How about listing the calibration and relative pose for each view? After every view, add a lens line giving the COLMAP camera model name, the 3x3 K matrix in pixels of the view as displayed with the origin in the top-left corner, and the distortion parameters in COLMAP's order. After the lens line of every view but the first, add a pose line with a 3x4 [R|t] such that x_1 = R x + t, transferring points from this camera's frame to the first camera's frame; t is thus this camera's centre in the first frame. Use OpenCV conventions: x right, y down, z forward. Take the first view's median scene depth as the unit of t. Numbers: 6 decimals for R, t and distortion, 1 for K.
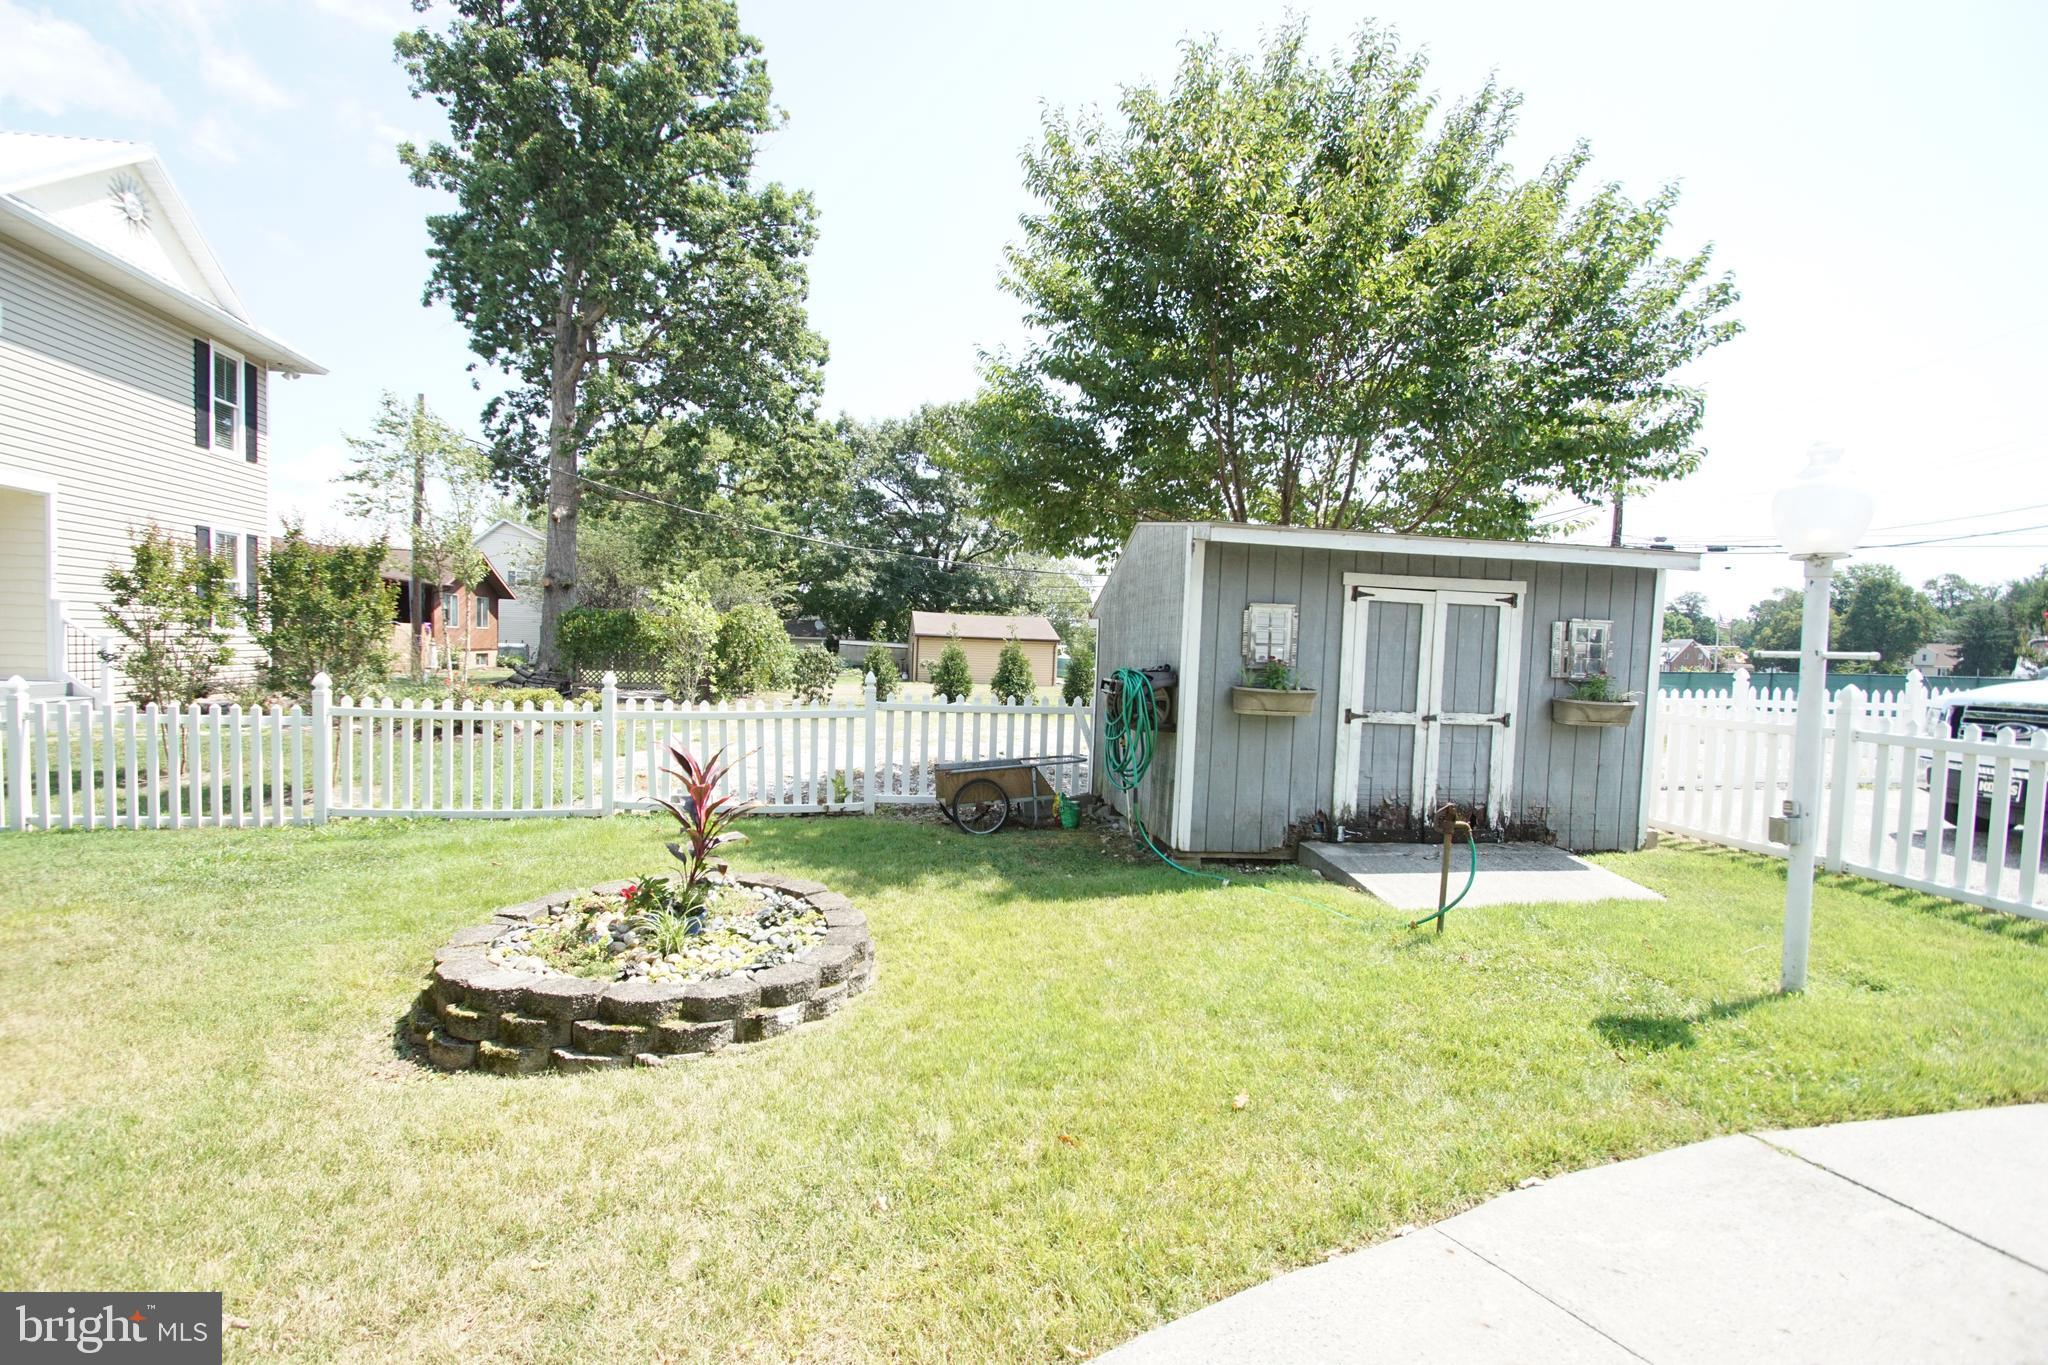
lens RADIAL K [[906.4, 0, 1026.0], [0, 906.4, 685.1], [0, 0, 1]] dist [0.006285, -0.010496]
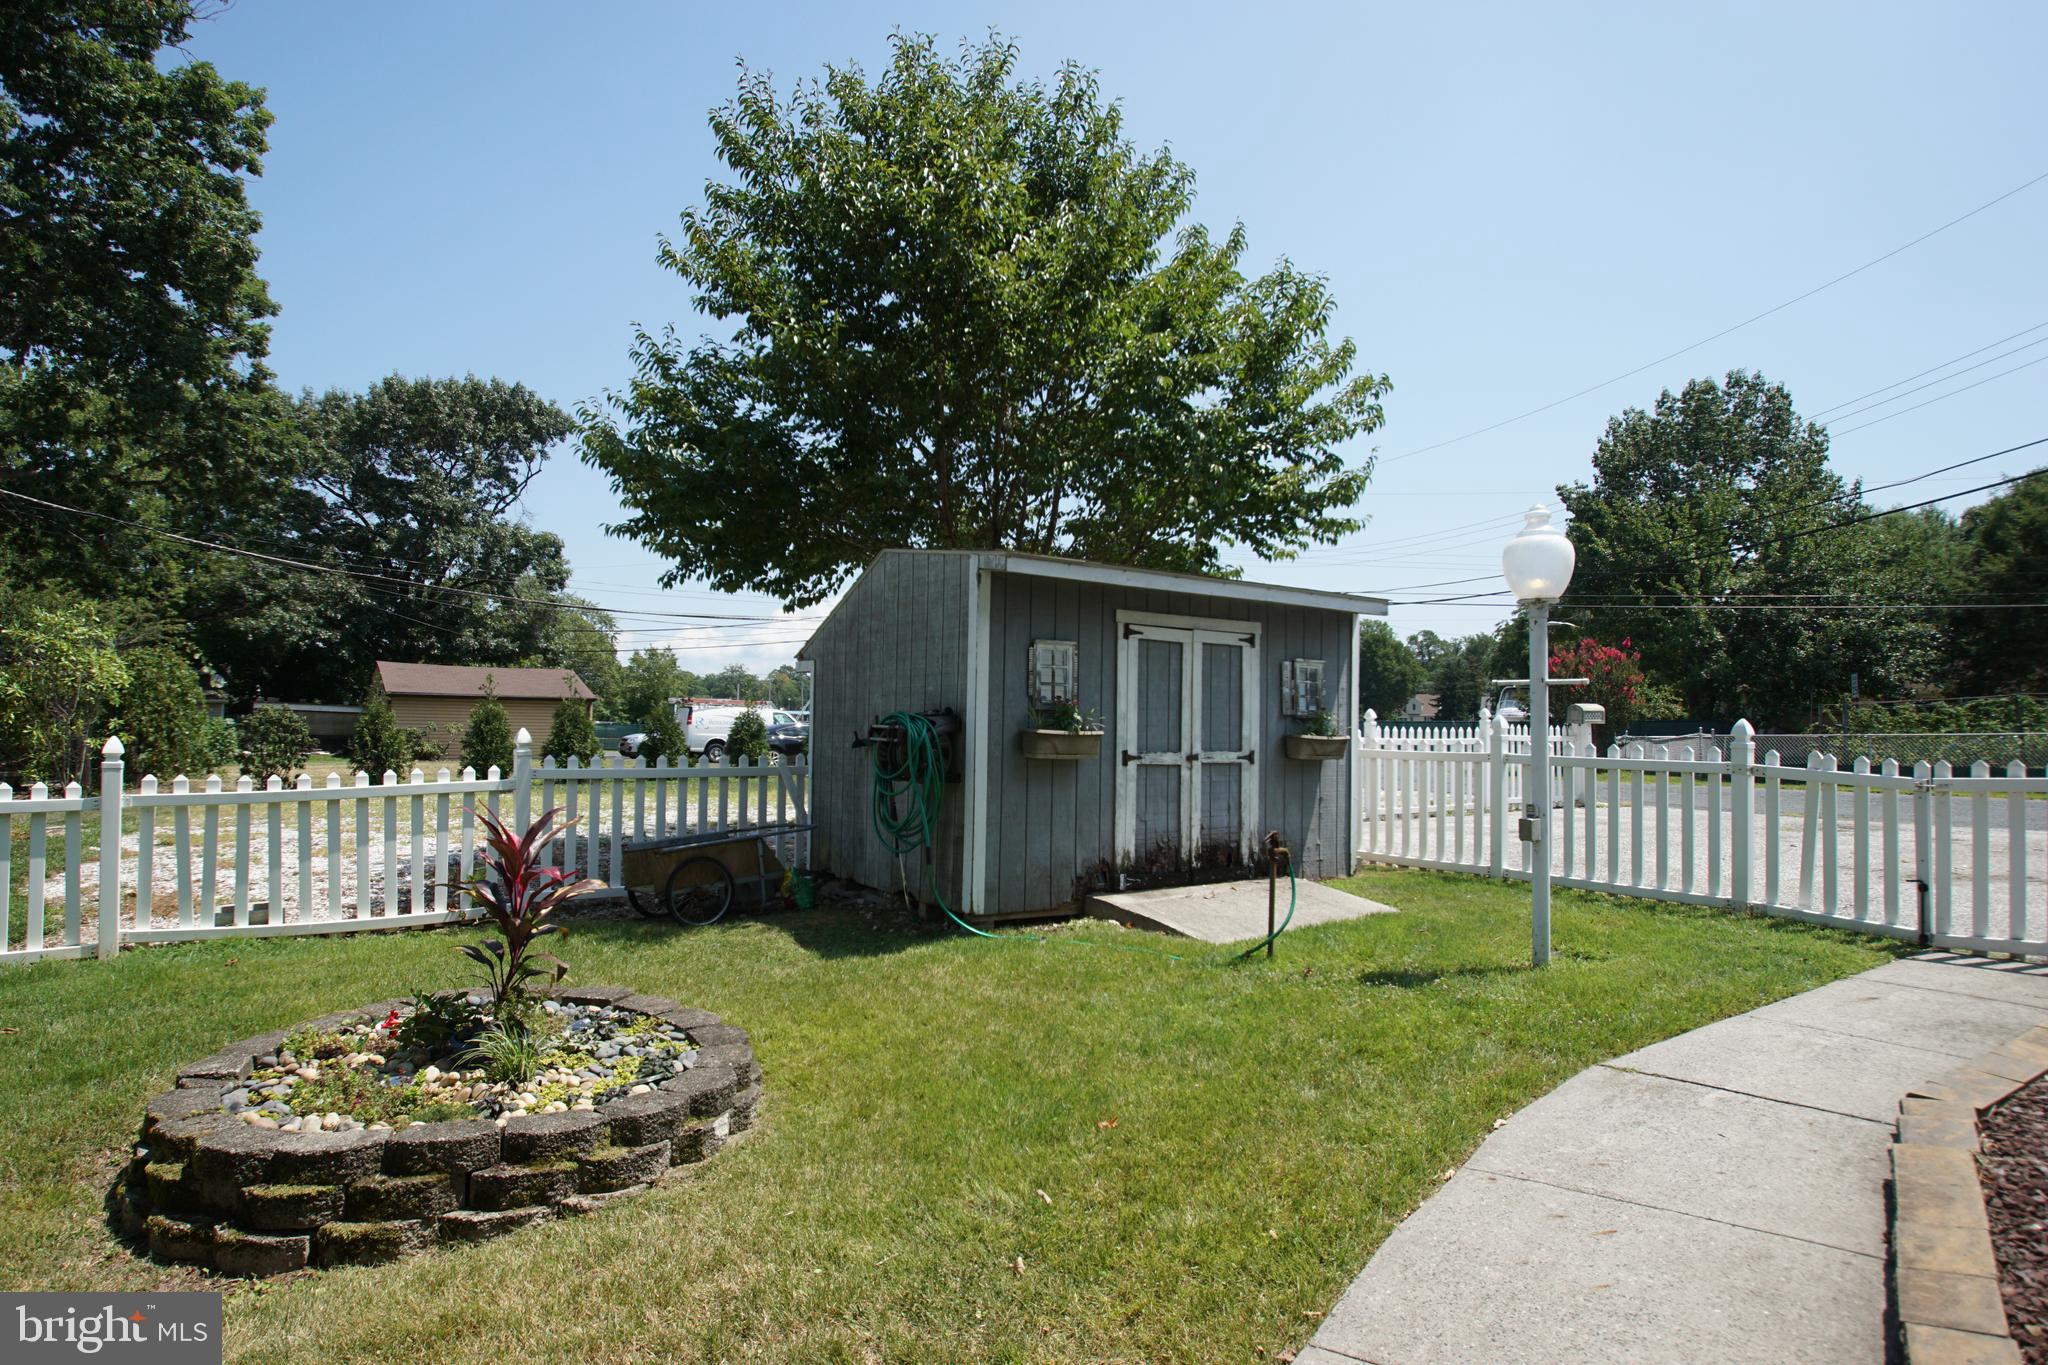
lens RADIAL K [[1131.3, 0, 985.0], [0, 1131.3, 676.6], [0, 0, 1]] dist [-0.021657, -0.000132]
pose [[0.904423, -0.003529, 0.426622, -0.287366], [0.034623, 0.997275, -0.065152, 0.020980], [-0.425229, 0.073696, 0.902080, -0.026441]]
